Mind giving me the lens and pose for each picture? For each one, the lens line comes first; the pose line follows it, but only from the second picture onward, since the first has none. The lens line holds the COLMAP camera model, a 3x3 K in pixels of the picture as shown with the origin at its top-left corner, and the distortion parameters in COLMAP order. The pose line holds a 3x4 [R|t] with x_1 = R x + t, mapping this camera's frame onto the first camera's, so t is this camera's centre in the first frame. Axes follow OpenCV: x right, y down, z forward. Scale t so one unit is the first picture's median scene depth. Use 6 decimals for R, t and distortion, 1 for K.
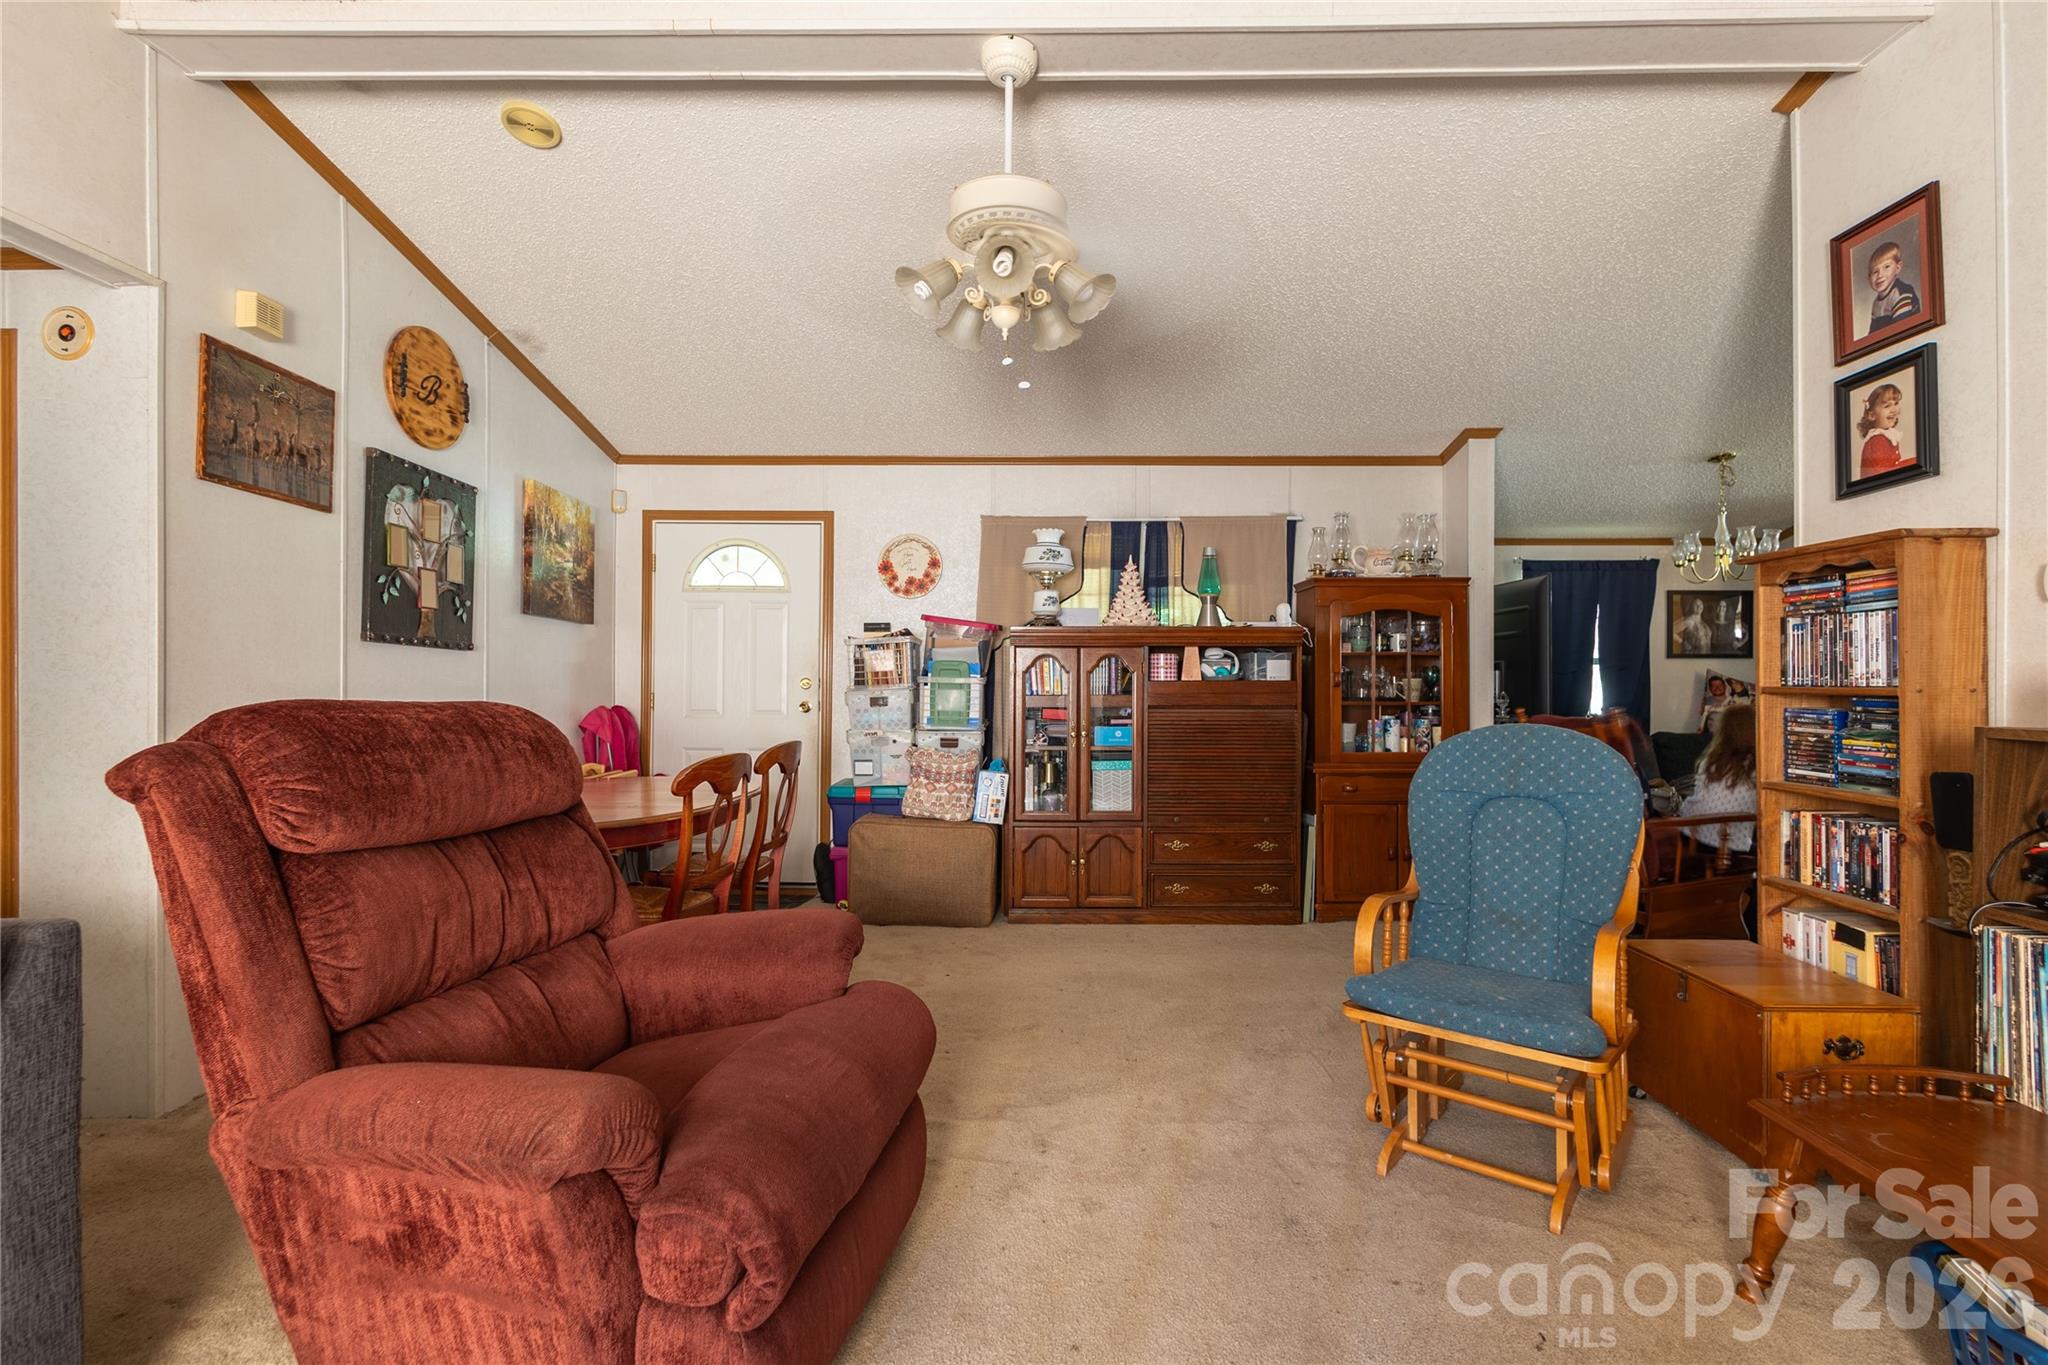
lens RADIAL K [[948.3, 0, 1022.1], [0, 948.3, 675.7], [0, 0, 1]] dist [0.004408, -0.000766]
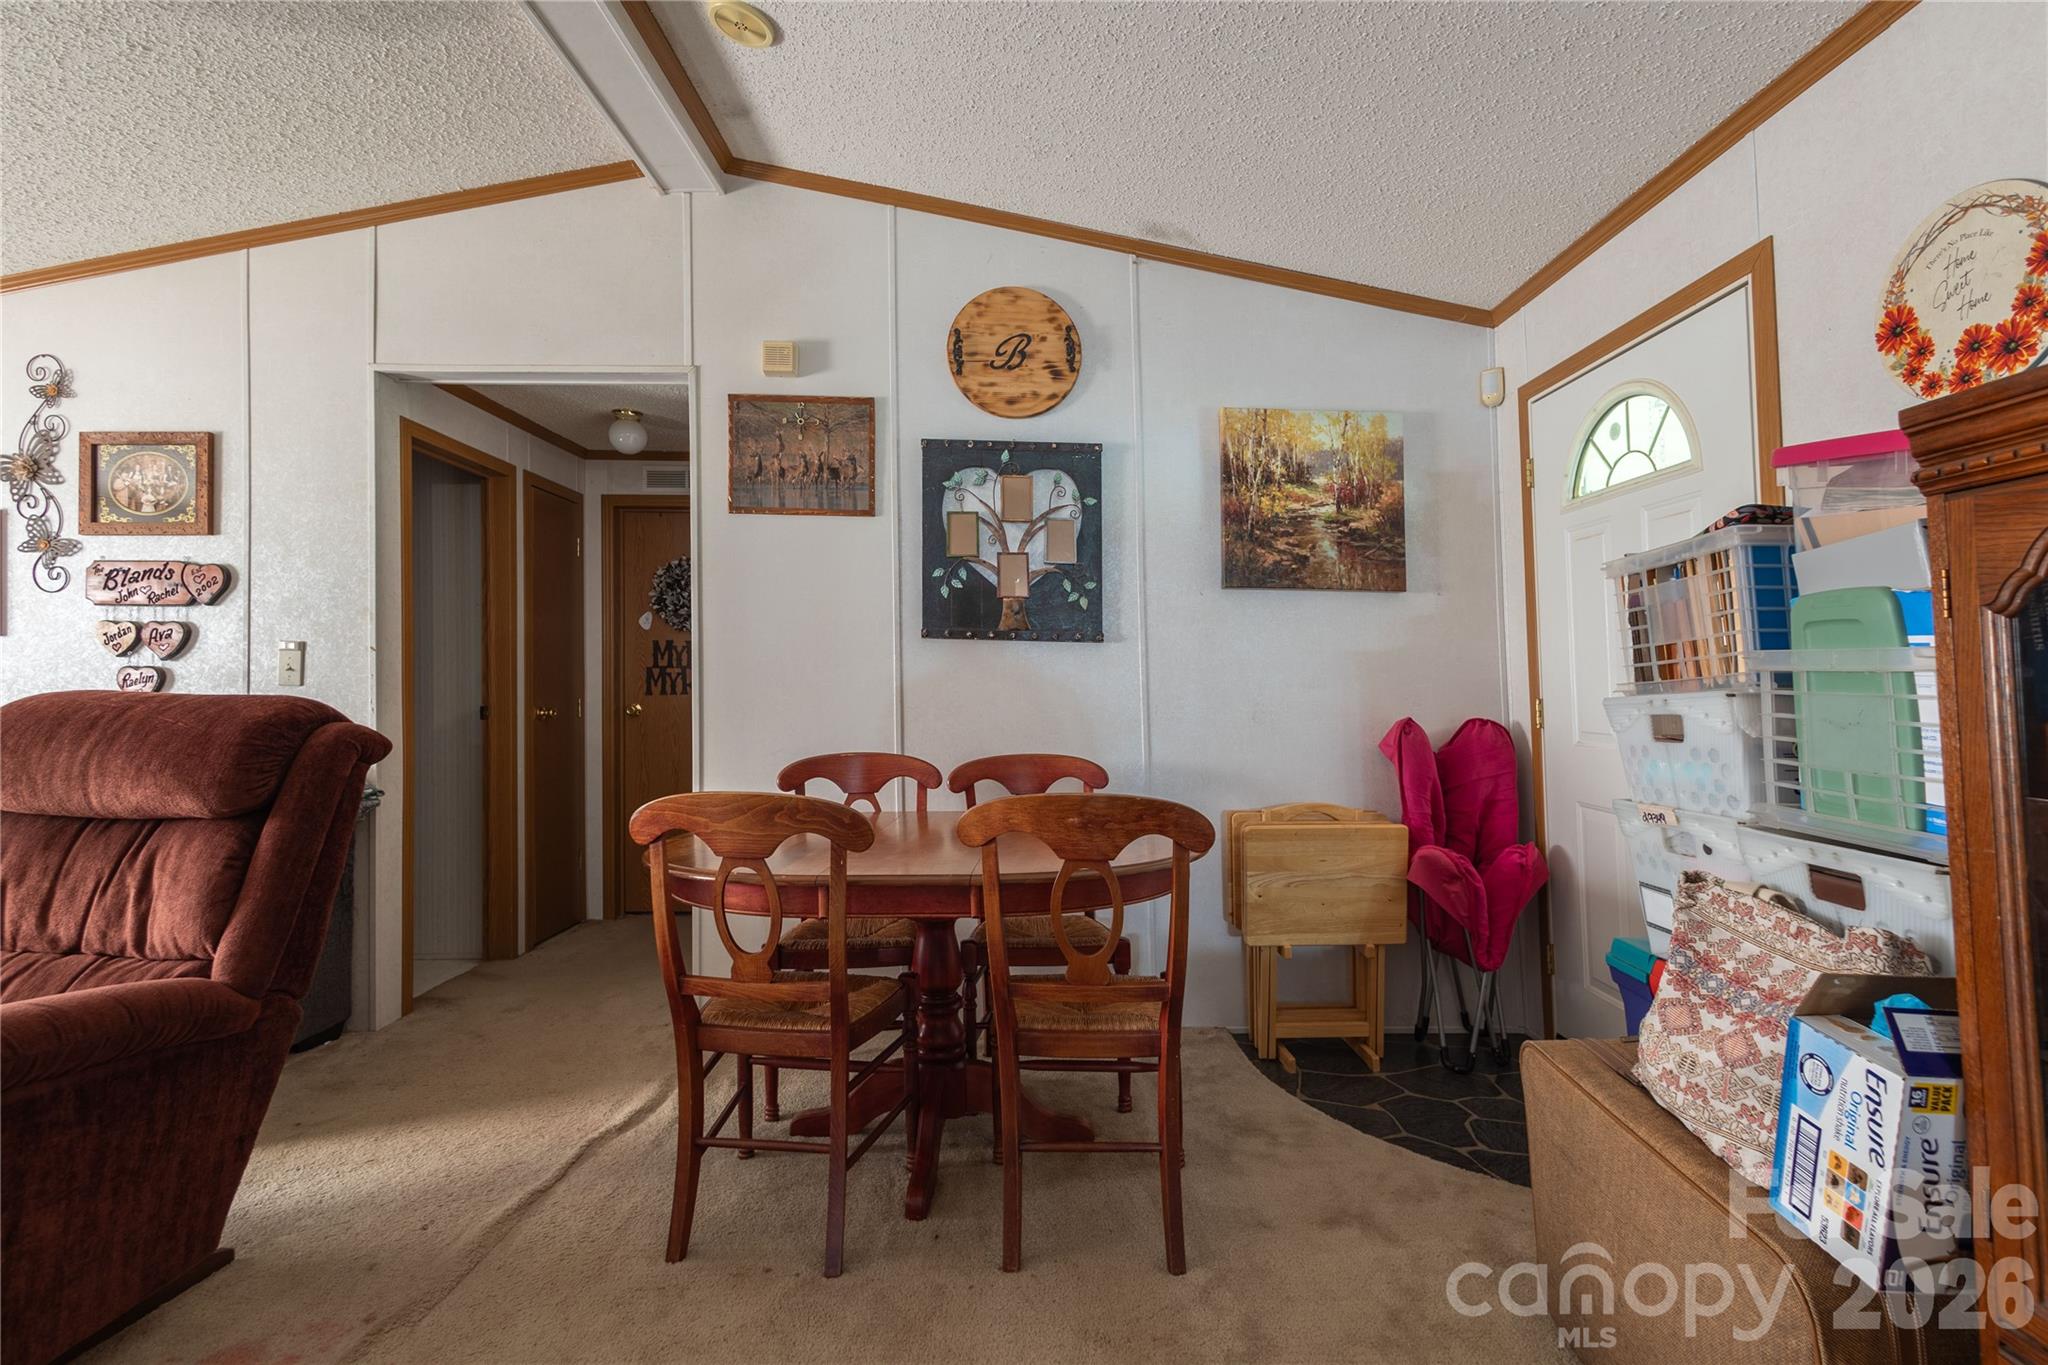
lens RADIAL K [[977.6, 0, 1021.9], [0, 977.6, 617.1], [0, 0, 1]] dist [0.016598, -0.000050]
pose [[0.019008, -0.077661, -0.996799, 0.266501], [0.005854, 0.996970, -0.077563, 0.016578], [0.999802, -0.004361, 0.019405, 0.969452]]
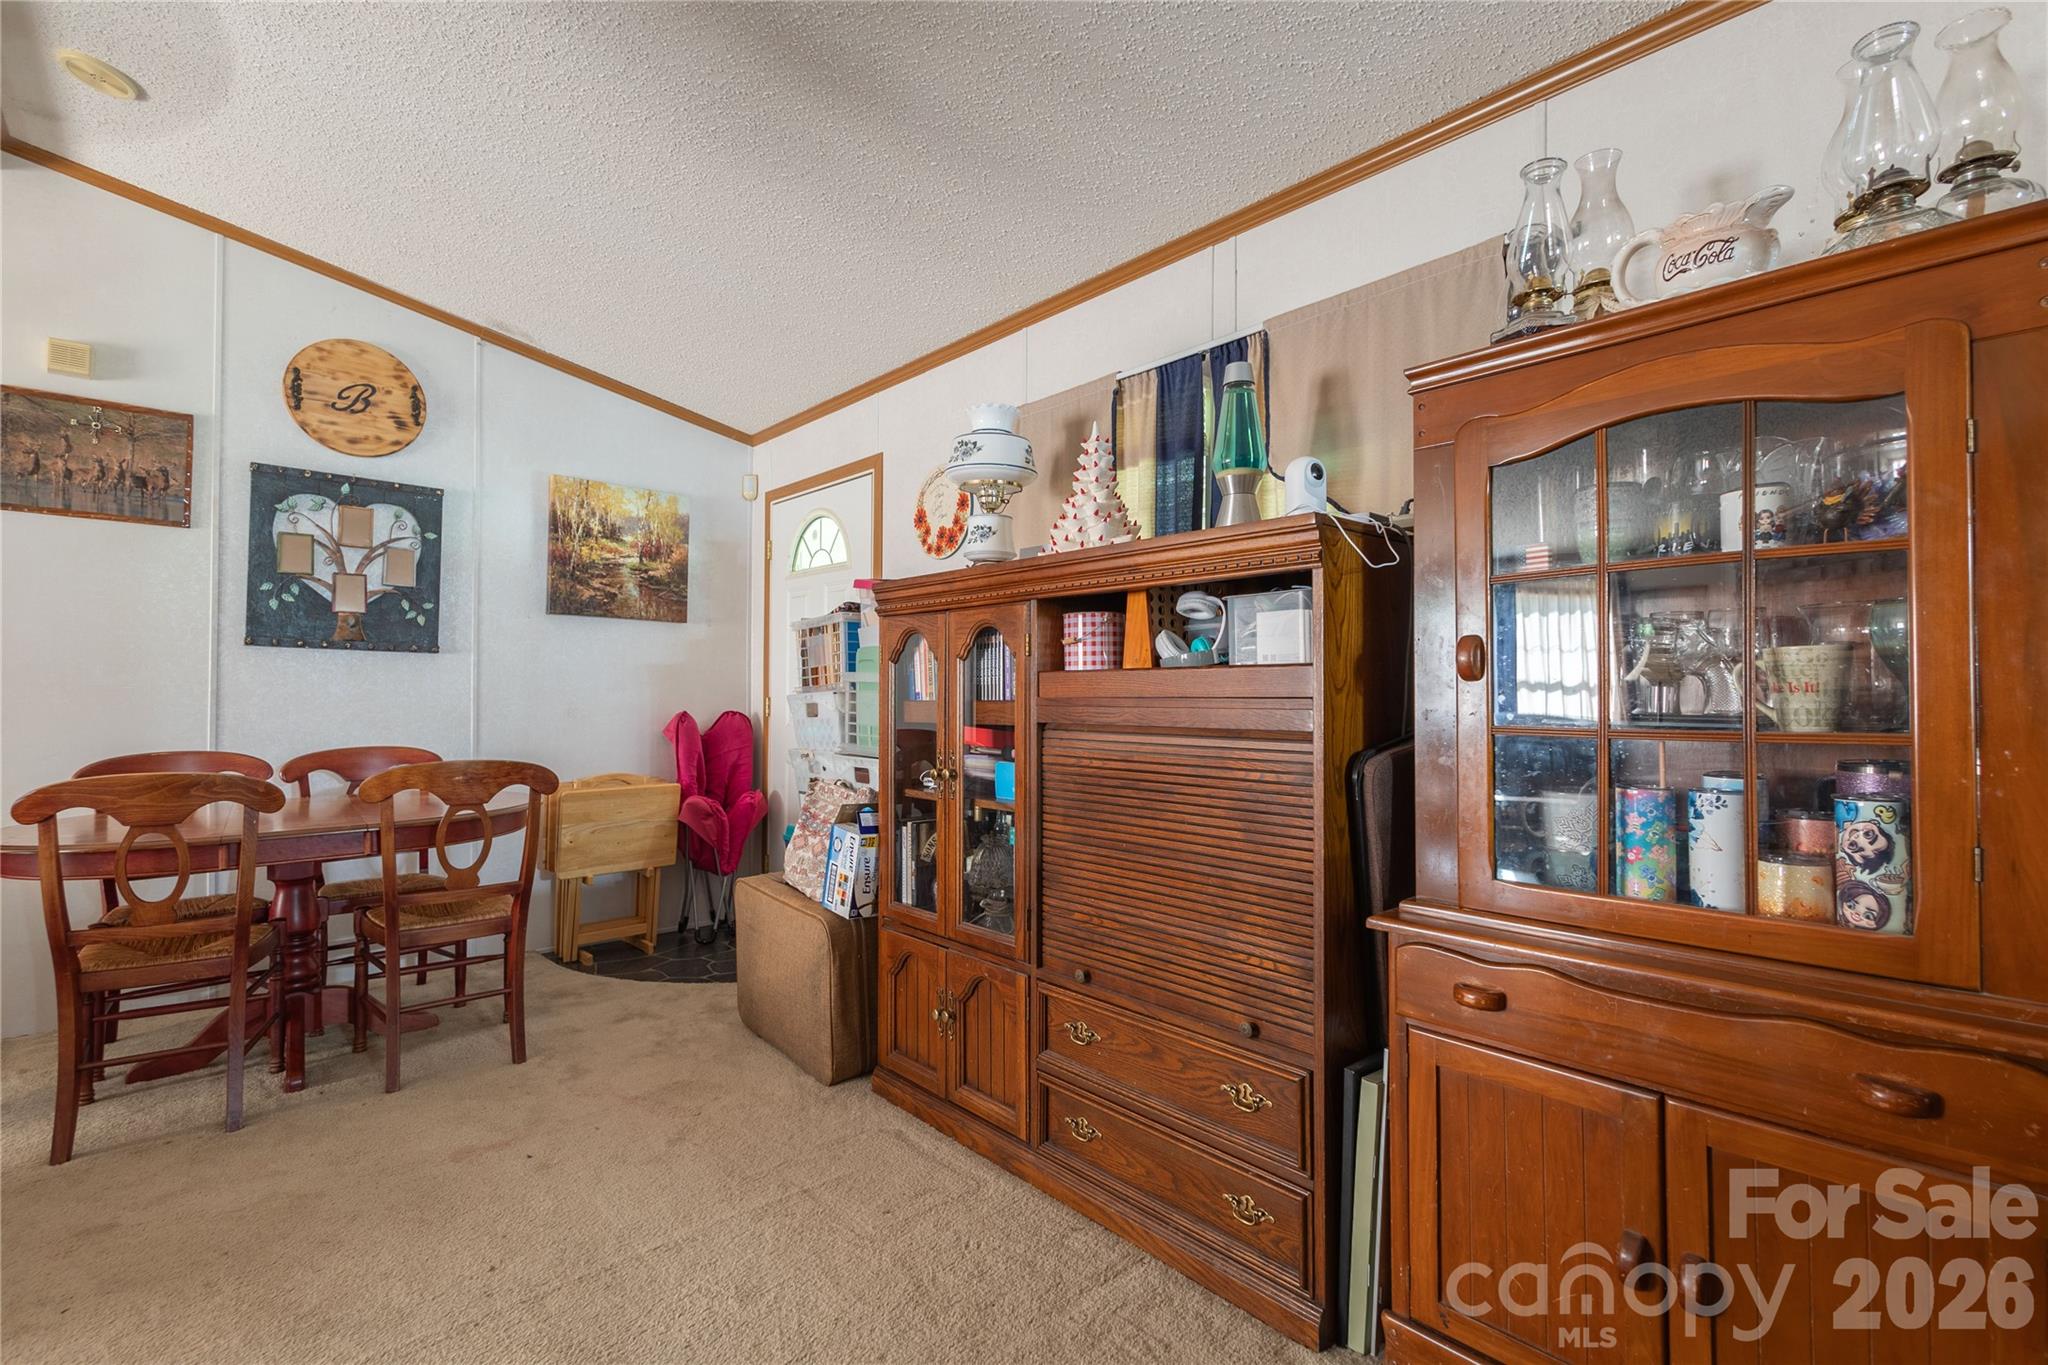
lens RADIAL K [[959.2, 0, 1037.4], [0, 959.2, 643.6], [0, 0, 1]] dist [0.000667, -0.001203]
pose [[0.676164, -0.043074, -0.735491, 0.604944], [0.009826, 0.998728, -0.049457, 0.019005], [0.736685, 0.026214, 0.675727, 0.832414]]
